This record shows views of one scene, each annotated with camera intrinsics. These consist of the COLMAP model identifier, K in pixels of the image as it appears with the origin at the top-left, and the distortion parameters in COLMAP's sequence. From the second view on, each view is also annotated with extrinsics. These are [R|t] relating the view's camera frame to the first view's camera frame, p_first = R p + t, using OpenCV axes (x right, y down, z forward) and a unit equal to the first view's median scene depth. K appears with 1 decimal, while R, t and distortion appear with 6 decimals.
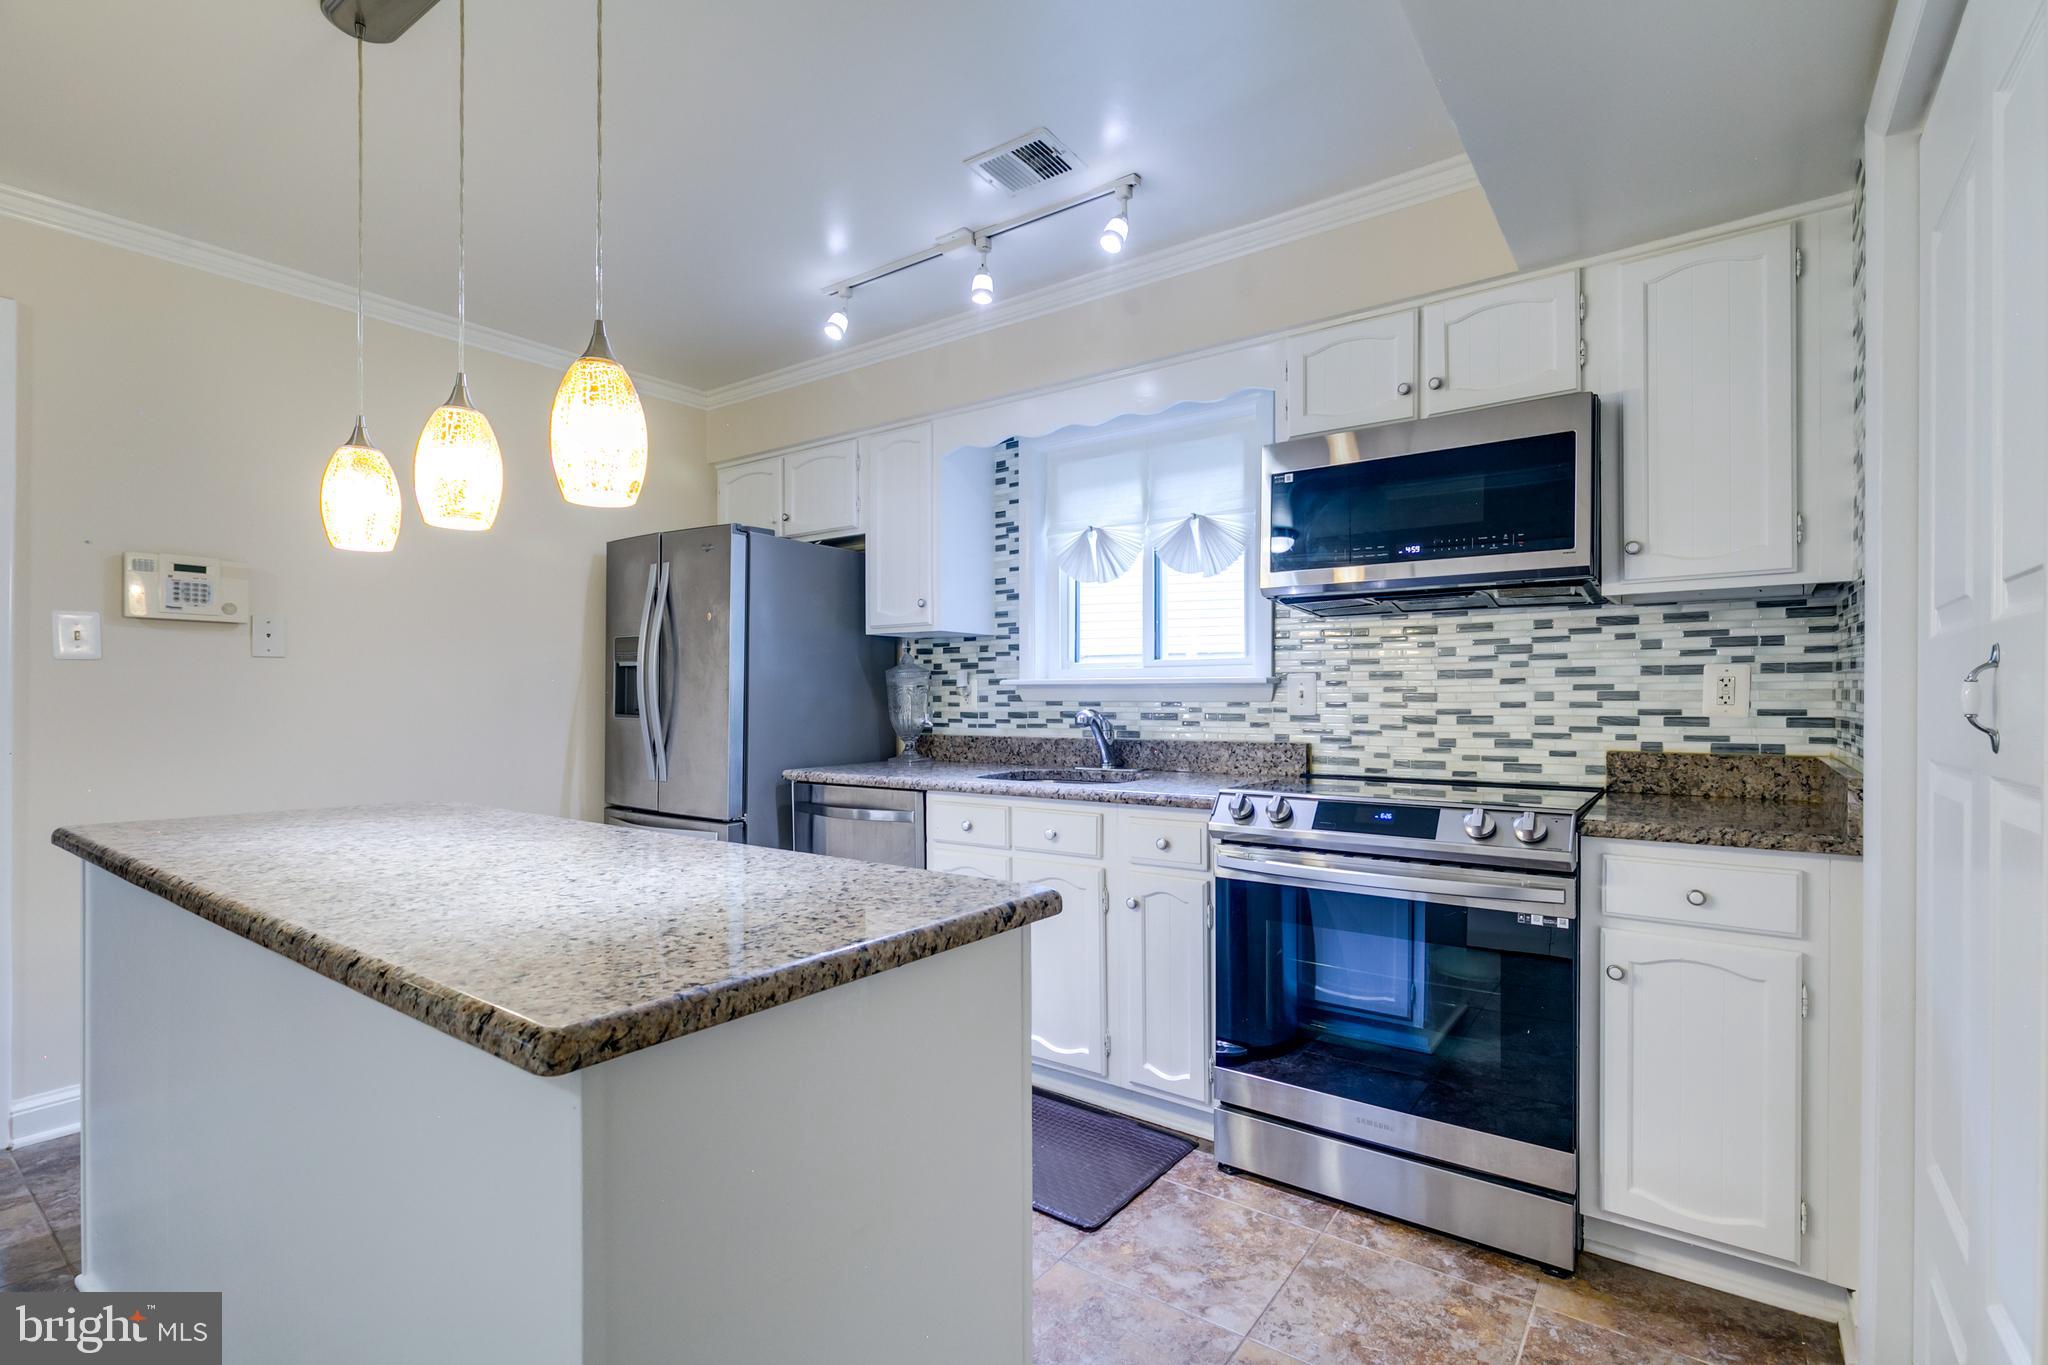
lens RADIAL K [[936.6, 0, 1026.7], [0, 936.6, 703.9], [0, 0, 1]] dist [-0.003069, -0.000448]
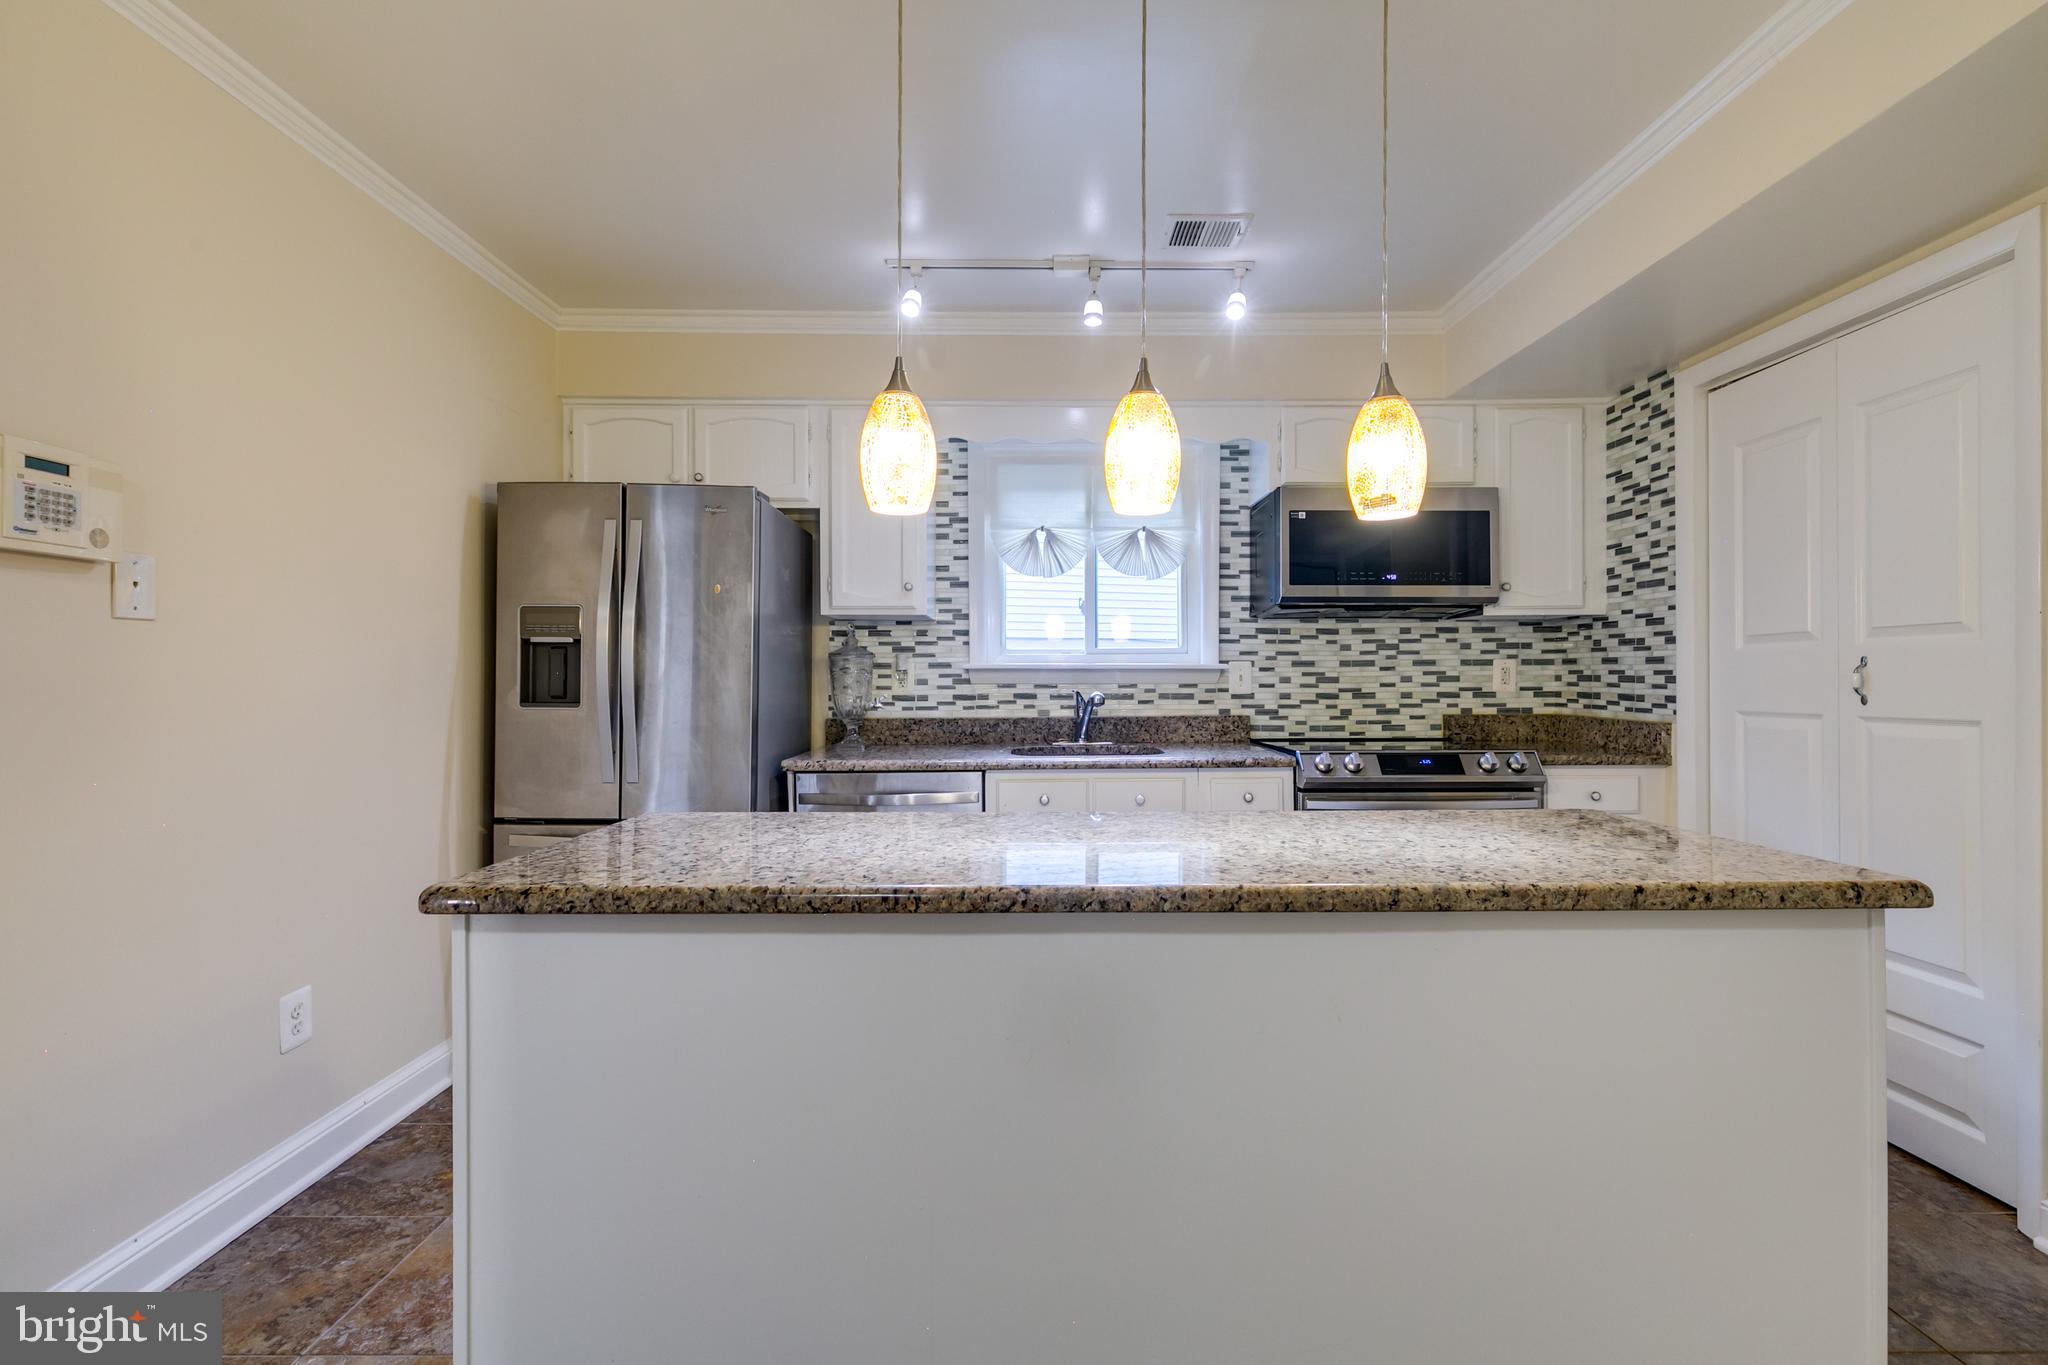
lens RADIAL K [[923.0, 0, 1025.5], [0, 923.0, 680.9], [0, 0, 1]] dist [0.008128, -0.000505]
pose [[0.804222, -0.003346, 0.594320, -0.758686], [0.005542, 0.999983, -0.001869, -0.005509], [-0.594303, 0.004796, 0.804227, 0.167408]]
